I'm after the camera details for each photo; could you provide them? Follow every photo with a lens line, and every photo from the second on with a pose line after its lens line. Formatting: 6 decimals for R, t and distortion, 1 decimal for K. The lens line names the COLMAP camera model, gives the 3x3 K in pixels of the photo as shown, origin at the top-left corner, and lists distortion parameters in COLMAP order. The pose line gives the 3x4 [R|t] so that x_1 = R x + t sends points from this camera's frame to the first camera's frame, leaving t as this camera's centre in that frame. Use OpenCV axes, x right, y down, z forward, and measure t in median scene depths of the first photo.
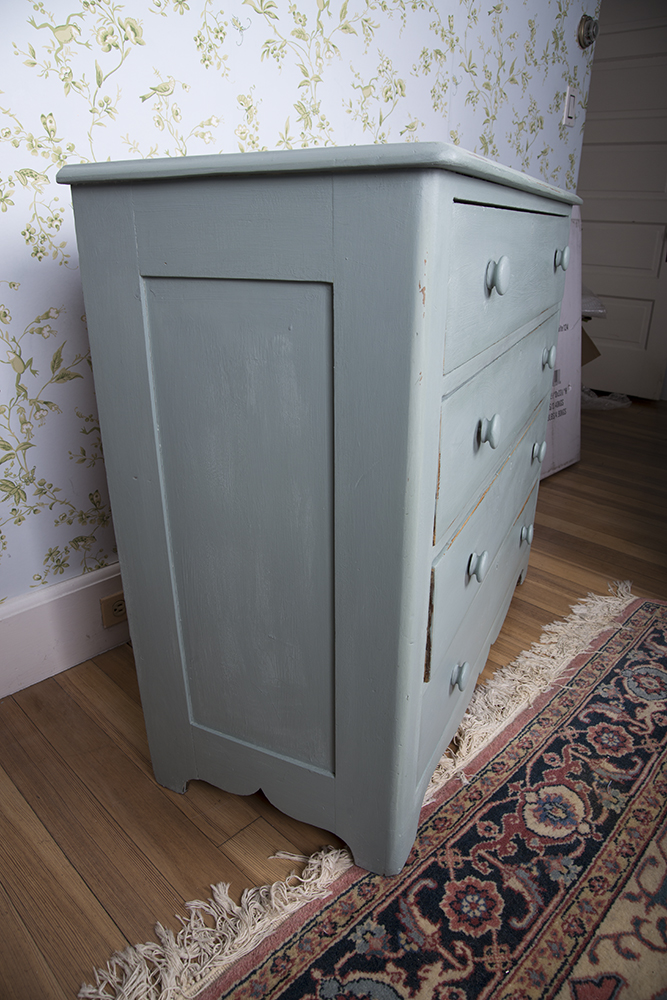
lens RADIAL K [[655.0, 0, 333.5], [0, 655.0, 500.0], [0, 0, 1]] dist [-0.137365, 0.074840]
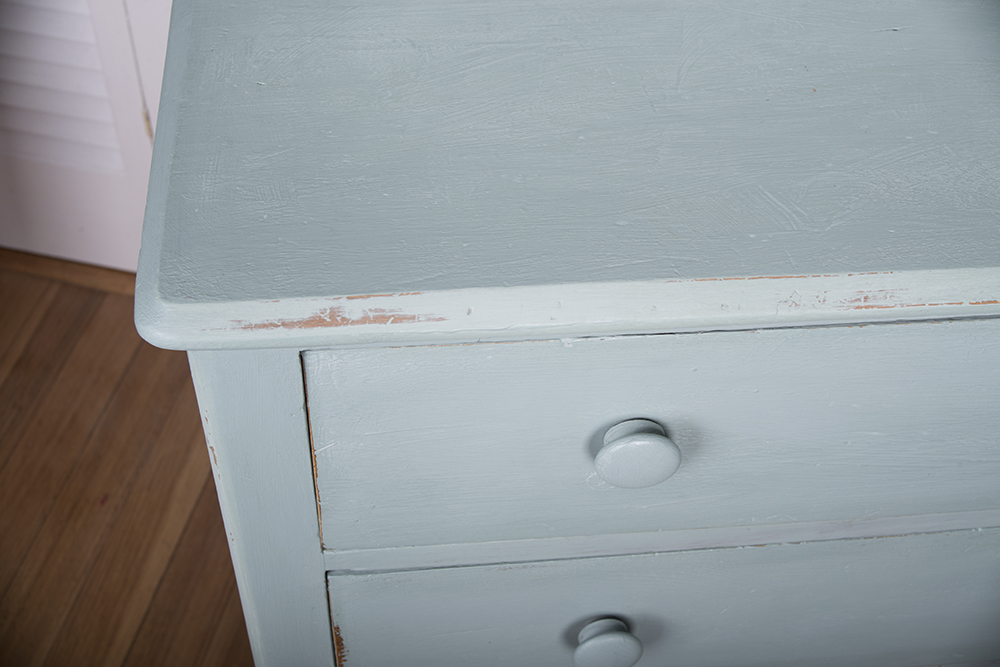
lens RADIAL K [[1306.8, 0, 500.0], [0, 1306.8, 333.5], [0, 0, 1]] dist [-0.068420, 0.024772]
pose [[0.527039, 0.629620, -0.570796, 0.513899], [-0.368052, 0.774499, 0.514479, -0.640643], [0.766007, -0.061067, 0.639924, 0.262607]]
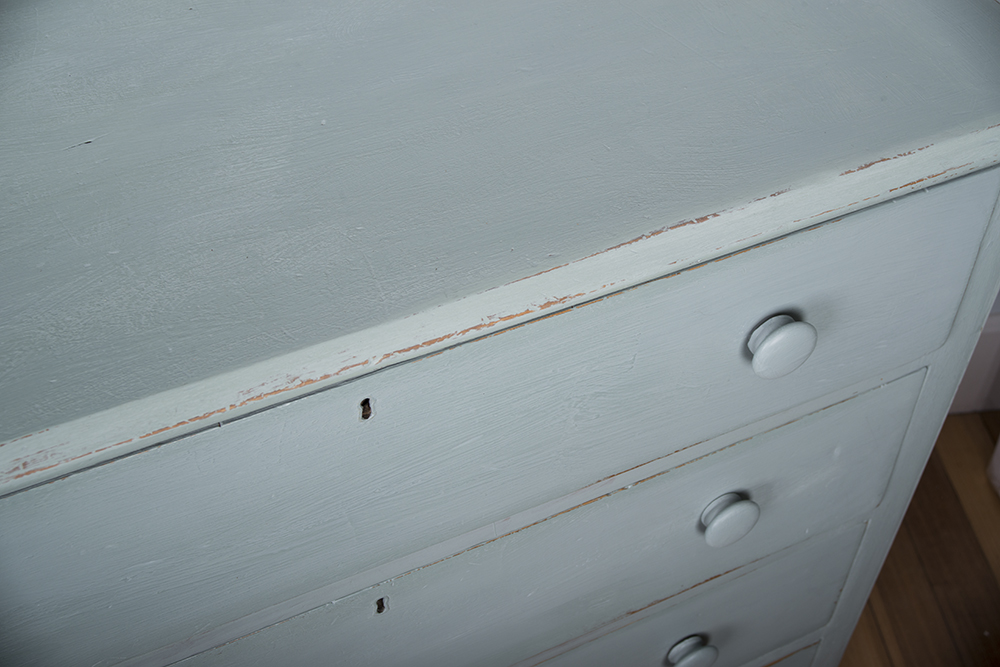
lens RADIAL K [[1306.8, 0, 500.0], [0, 1306.8, 333.5], [0, 0, 1]] dist [-0.068420, 0.024772]
pose [[0.789472, 0.454369, -0.412653, 0.625933], [-0.266127, 0.859221, 0.436938, -0.762720], [0.553092, -0.235132, 0.799251, 0.453896]]
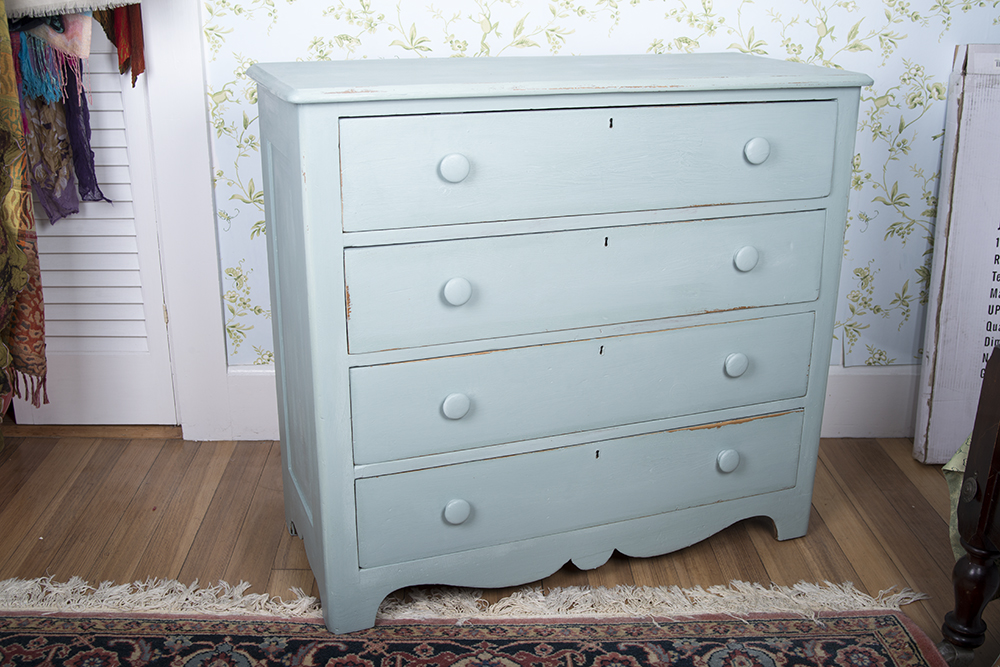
lens RADIAL K [[1040.8, 0, 499.9], [0, 1040.8, 335.1], [0, 0, 1]] dist [-0.077335, 0.016835]
pose [[0.724537, 0.235158, -0.647878, 1.314532], [-0.279157, 0.959567, 0.036103, -0.098111], [0.630172, 0.154702, 0.760888, -0.346329]]
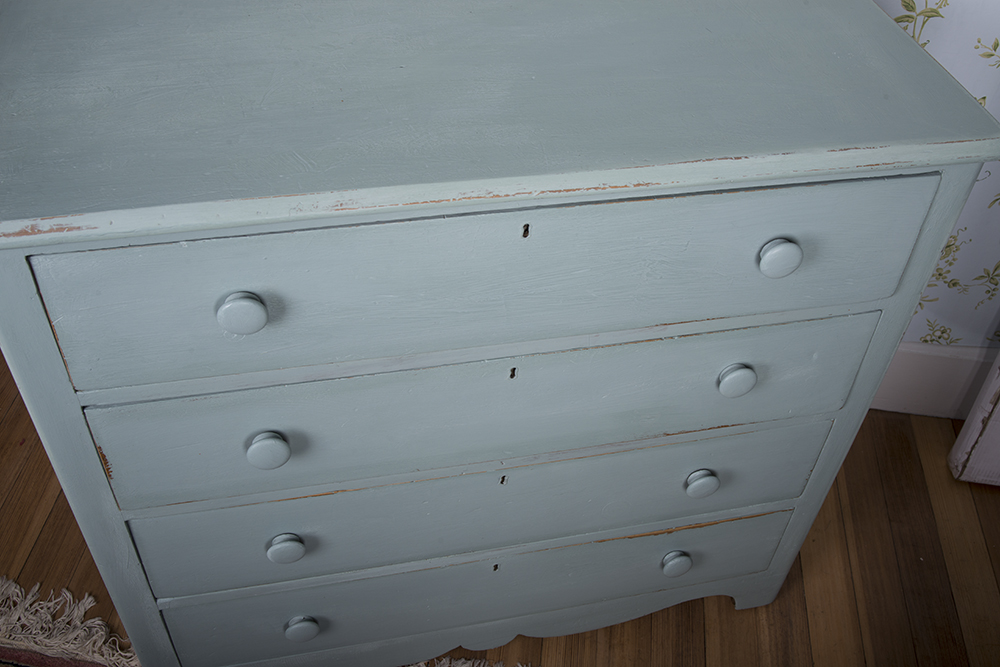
lens RADIAL K [[981.4, 0, 500.0], [0, 981.4, 333.5], [0, 0, 1]] dist [-0.112381, 0.110081]
pose [[0.621594, 0.570518, -0.536777, 0.830178], [-0.358196, 0.816418, 0.452942, -0.733355], [0.696647, -0.089275, 0.711838, 0.285041]]
